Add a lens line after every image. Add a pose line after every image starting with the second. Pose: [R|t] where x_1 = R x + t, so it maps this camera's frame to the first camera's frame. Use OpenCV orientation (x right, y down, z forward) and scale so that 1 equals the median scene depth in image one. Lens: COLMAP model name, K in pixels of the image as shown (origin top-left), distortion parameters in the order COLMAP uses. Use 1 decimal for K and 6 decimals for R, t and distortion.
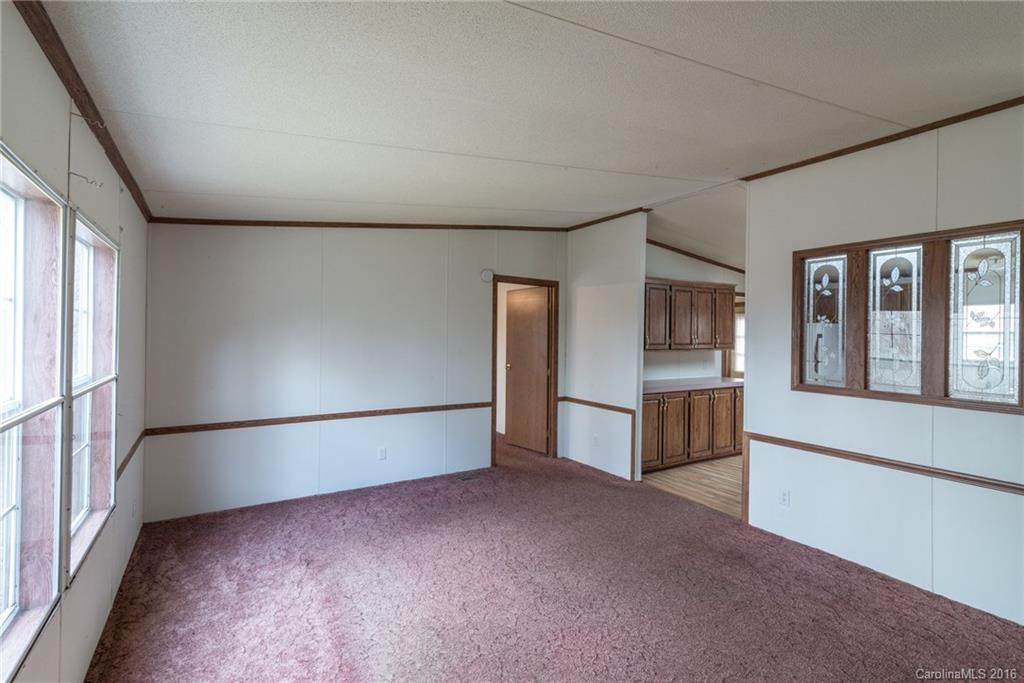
lens RADIAL K [[459.7, 0, 509.1], [0, 459.7, 344.6], [0, 0, 1]] dist [0.012474, -0.000422]
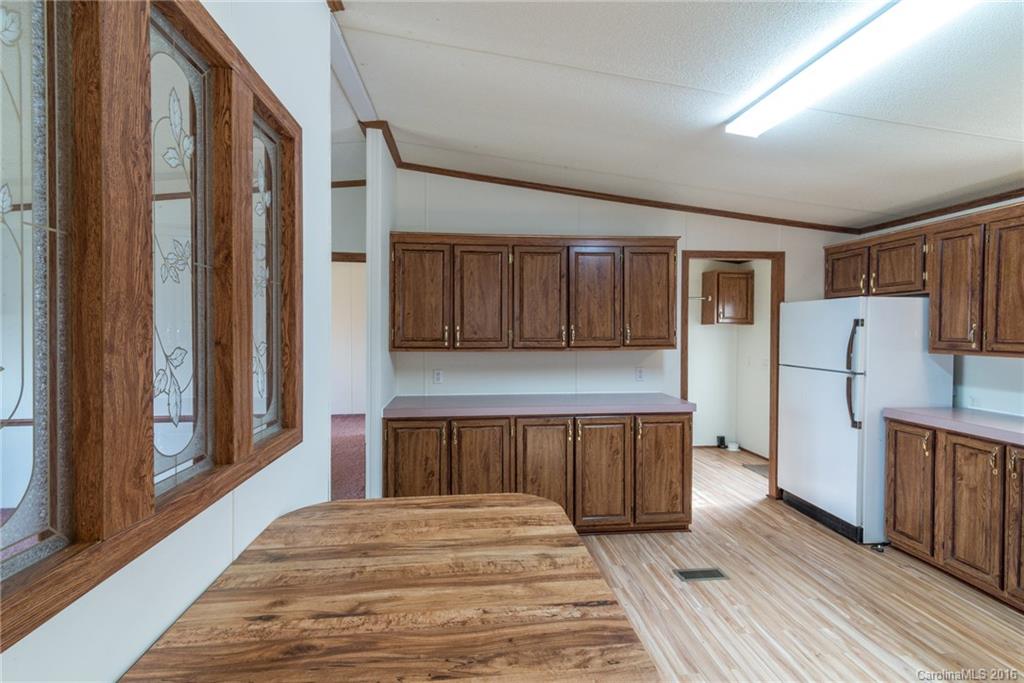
lens RADIAL K [[507.6, 0, 518.9], [0, 507.6, 336.6], [0, 0, 1]] dist [0.030955, 0.000036]
pose [[0.897688, 0.000146, -0.440632, 0.643517], [0.001303, 0.999995, 0.002986, -0.006148], [0.440630, -0.003254, 0.897683, 0.364858]]
